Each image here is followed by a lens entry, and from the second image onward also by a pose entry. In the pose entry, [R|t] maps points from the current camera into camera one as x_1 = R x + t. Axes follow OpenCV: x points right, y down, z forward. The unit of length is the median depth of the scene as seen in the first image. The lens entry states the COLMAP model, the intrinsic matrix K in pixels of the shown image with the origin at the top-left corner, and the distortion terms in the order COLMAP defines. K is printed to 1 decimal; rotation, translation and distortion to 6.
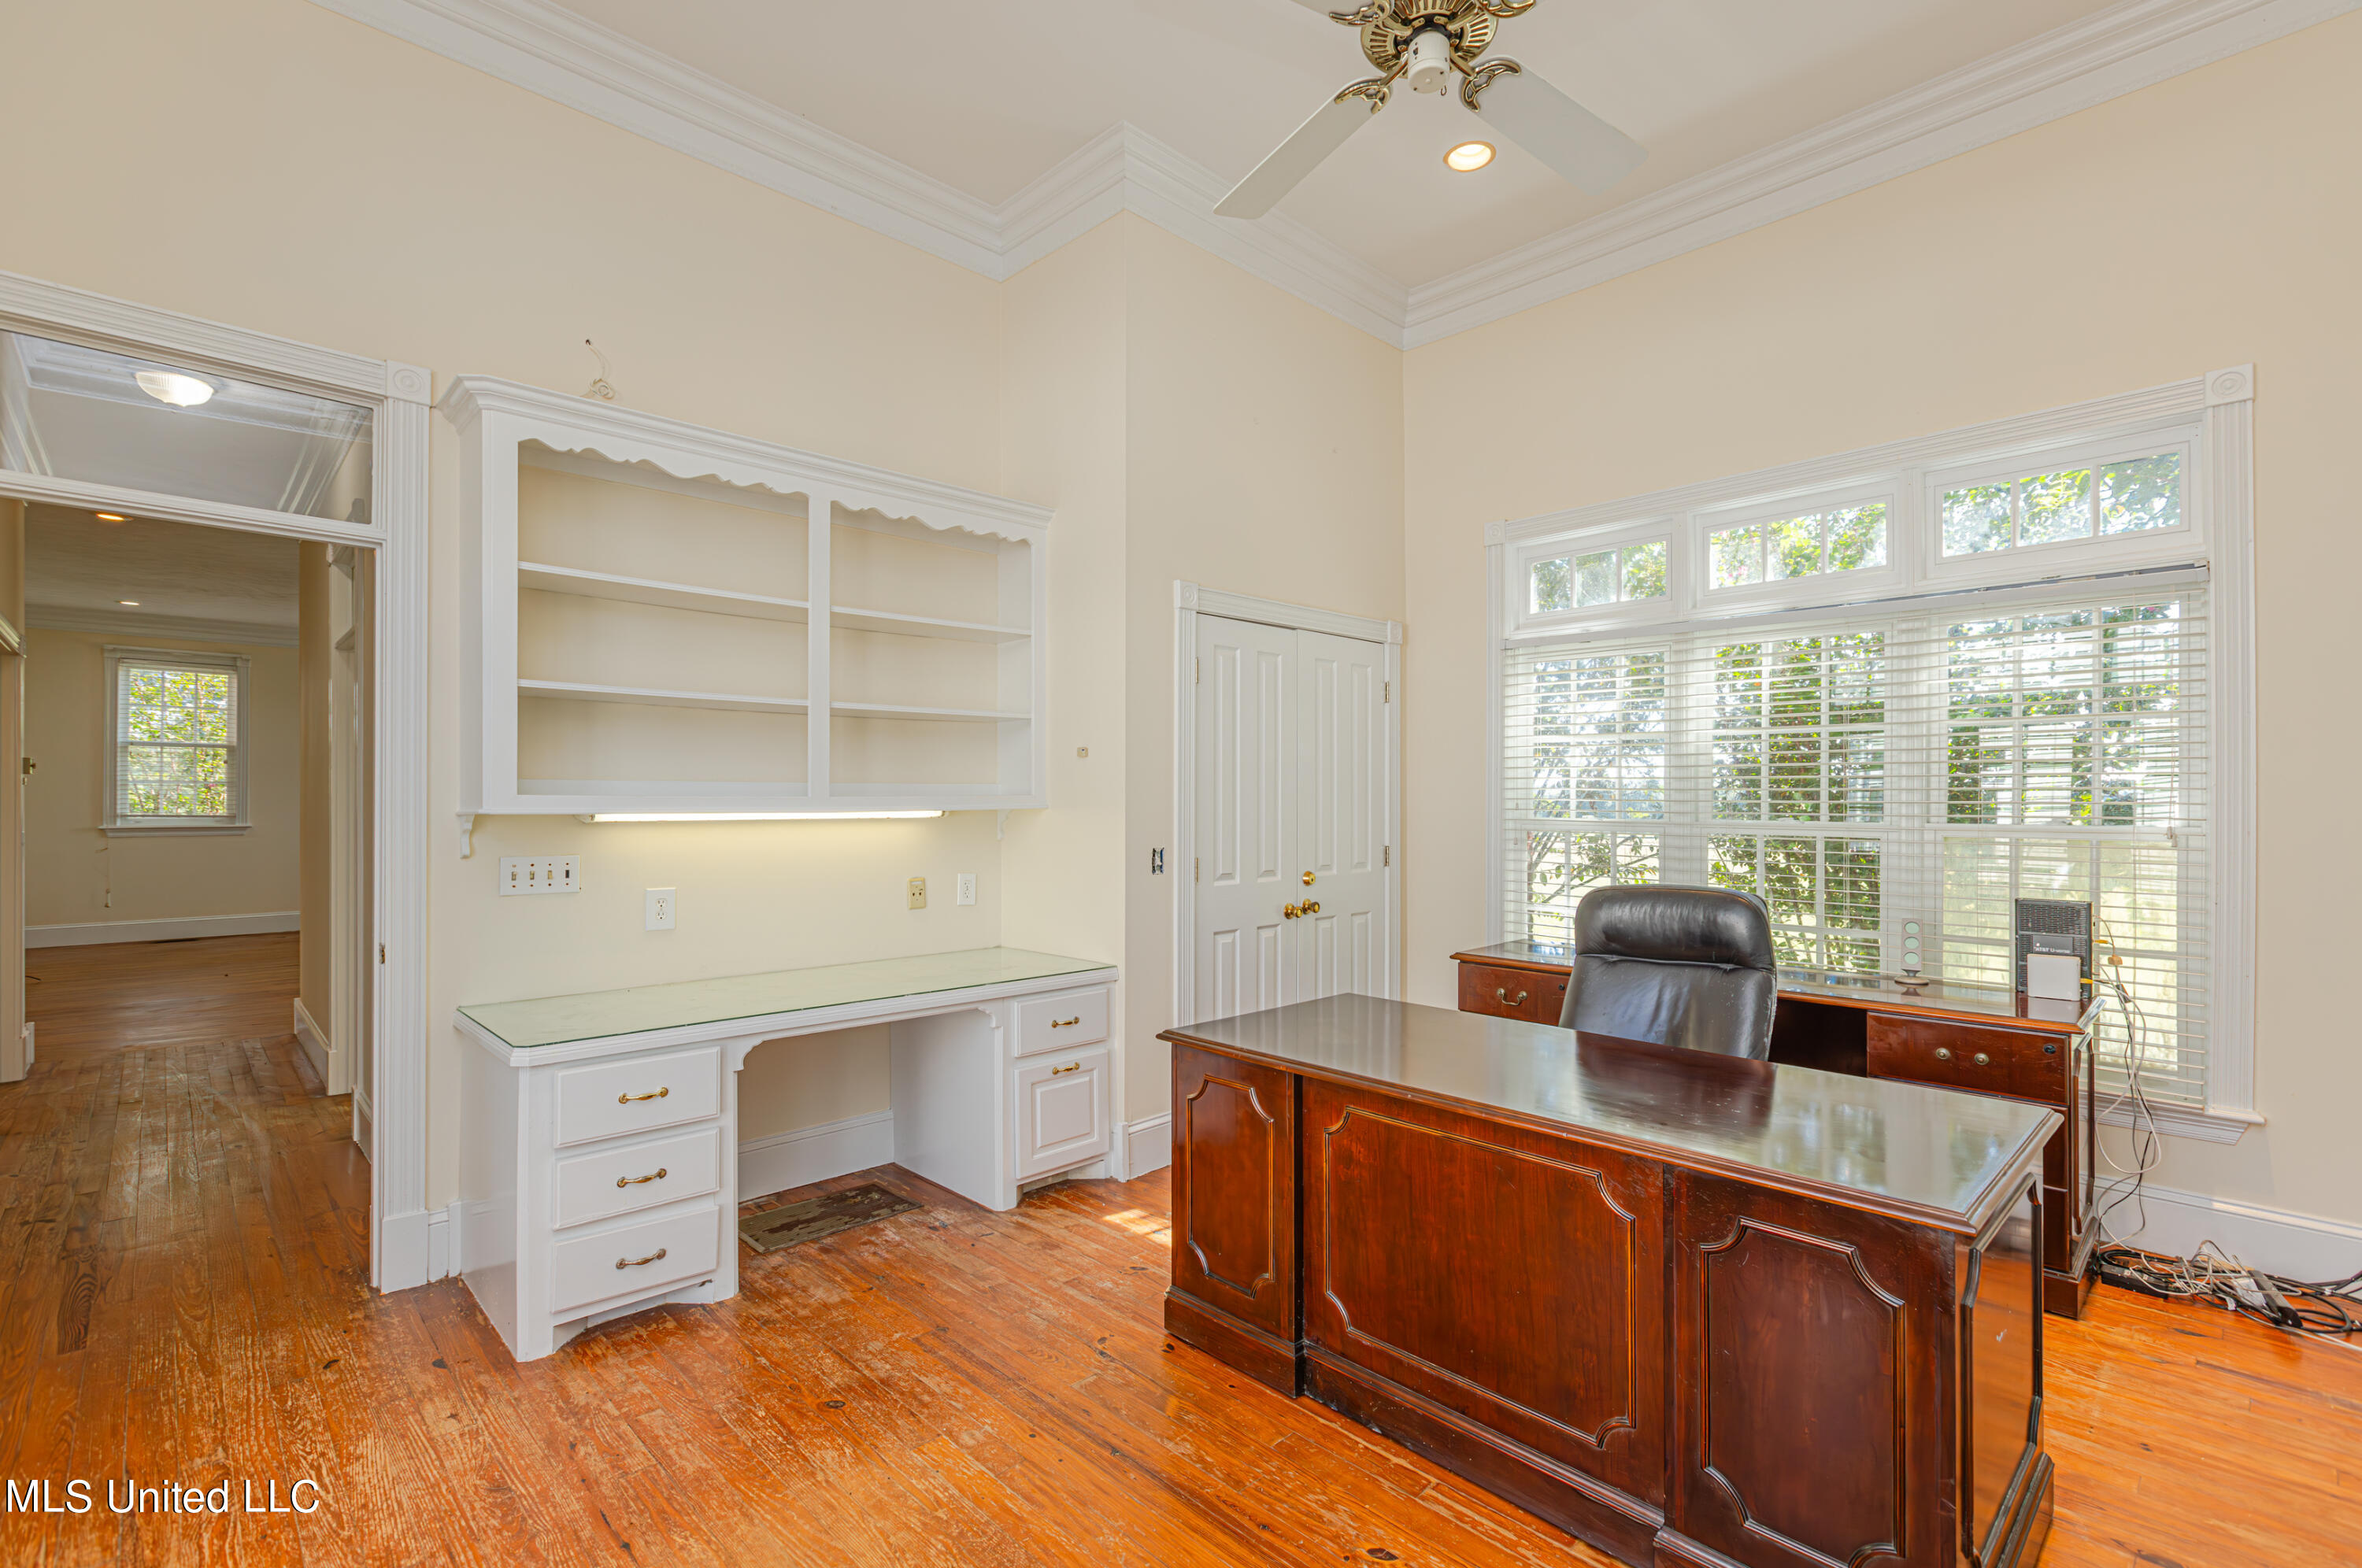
lens RADIAL K [[1057.5, 0, 1181.0], [0, 1057.5, 784.0], [0, 0, 1]] dist [-0.013414, 0.000500]
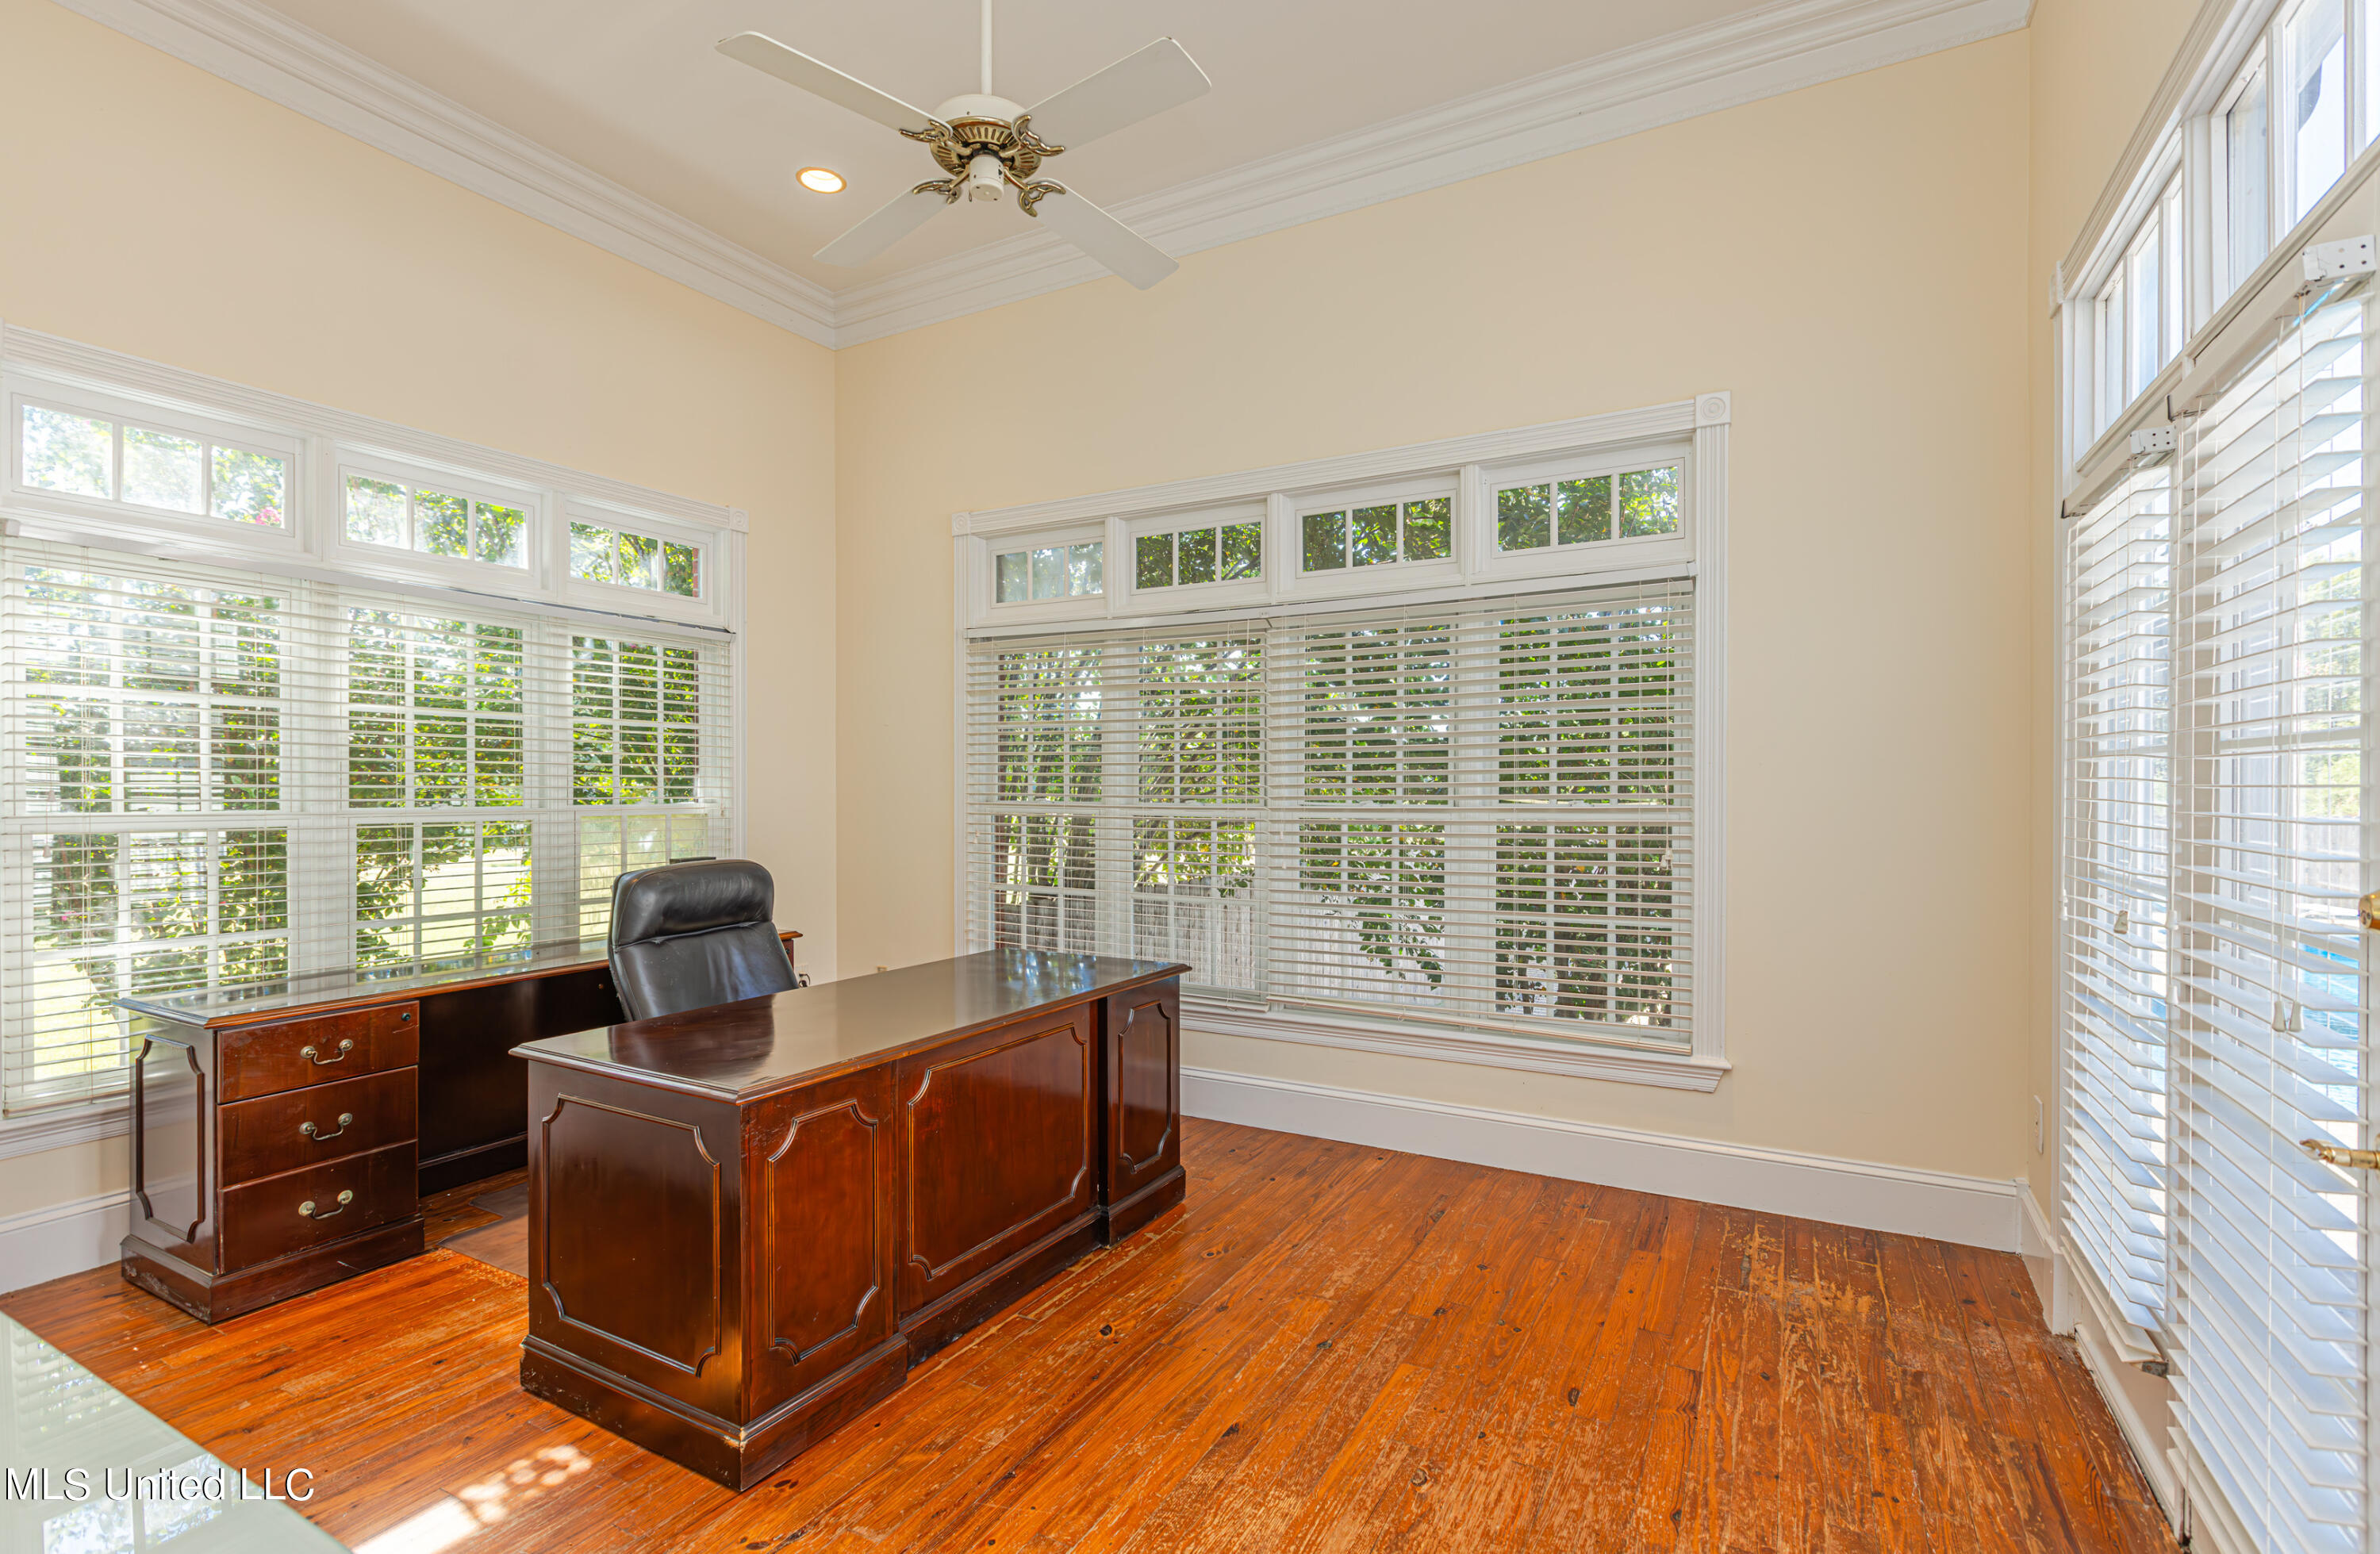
lens RADIAL K [[1069.5, 0, 1209.4], [0, 1069.5, 781.4], [0, 0, 1]] dist [-0.003862, -0.000057]
pose [[-0.306294, 0.004007, 0.951928, -0.836023], [-0.016601, 0.999817, -0.009550, 0.013699], [-0.951792, -0.018728, -0.306172, 0.918485]]
